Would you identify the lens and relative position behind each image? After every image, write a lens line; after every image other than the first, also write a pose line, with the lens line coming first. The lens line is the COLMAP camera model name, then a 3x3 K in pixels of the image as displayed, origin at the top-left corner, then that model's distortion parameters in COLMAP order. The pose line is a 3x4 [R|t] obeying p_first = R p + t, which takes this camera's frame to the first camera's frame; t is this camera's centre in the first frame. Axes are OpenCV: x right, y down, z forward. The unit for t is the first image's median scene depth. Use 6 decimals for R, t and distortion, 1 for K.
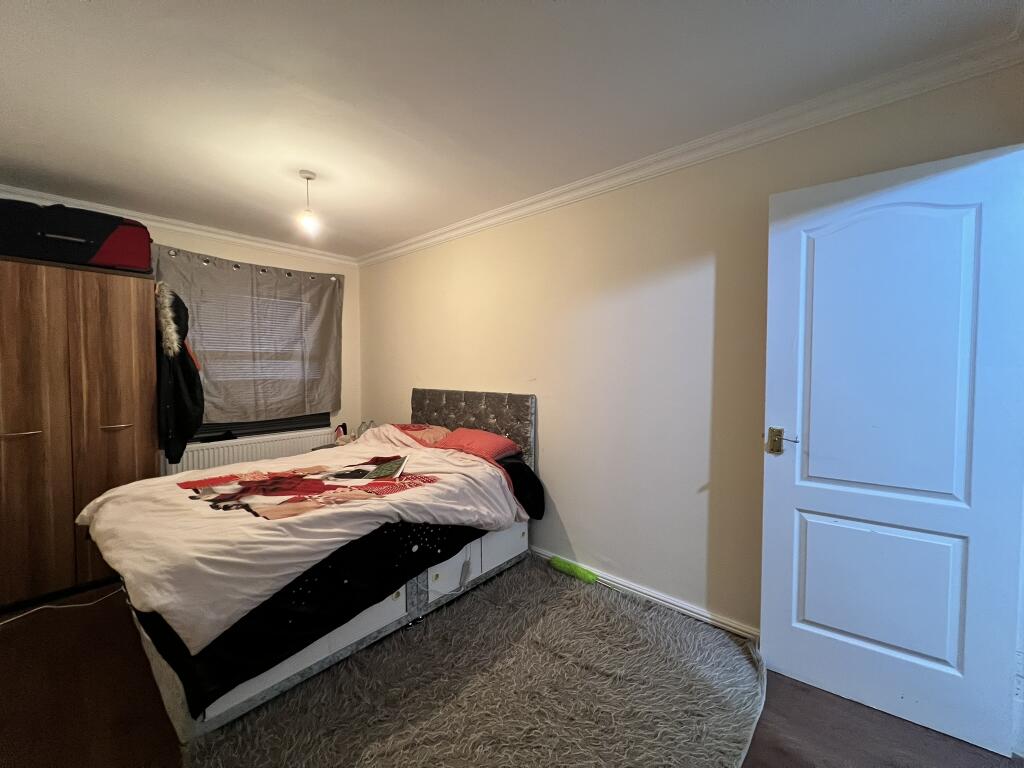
lens RADIAL K [[409.5, 0, 510.6], [0, 409.5, 381.4], [0, 0, 1]] dist [-0.000607, -0.000605]
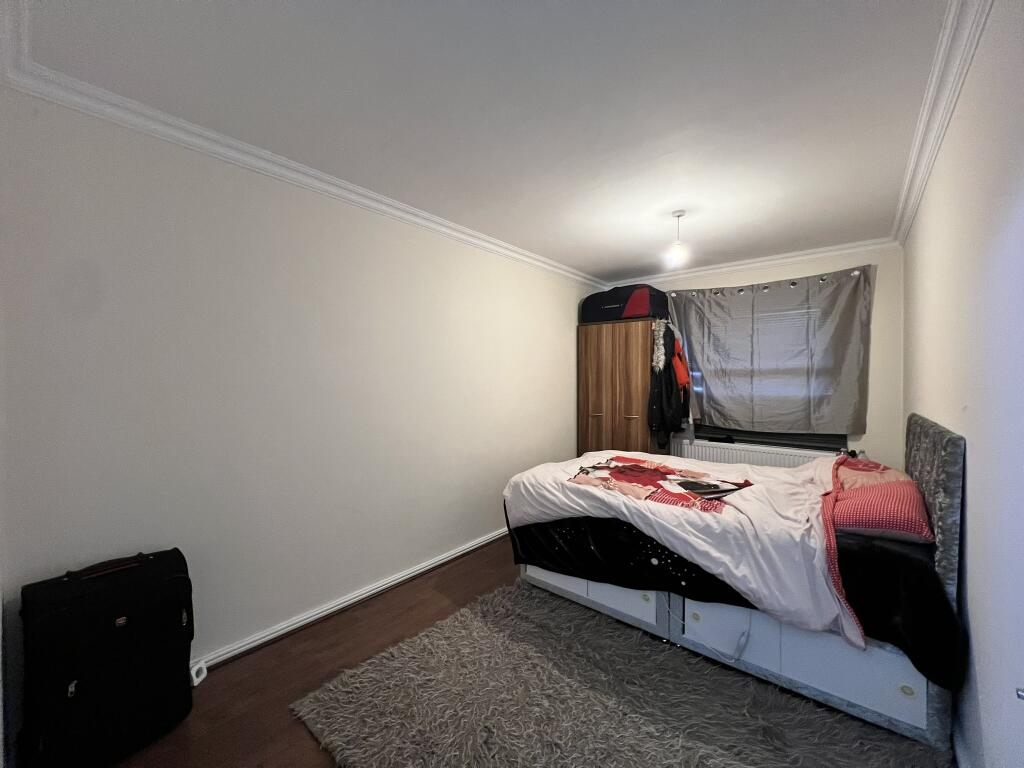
lens RADIAL K [[409.5, 0, 509.4], [0, 409.5, 380.8], [0, 0, 1]] dist [-0.000607, -0.000605]
pose [[0.020596, 0.009644, -0.999741, 0.674898], [-0.039959, 0.999162, 0.008815, -0.026564], [0.998989, 0.039767, 0.020964, 0.536396]]
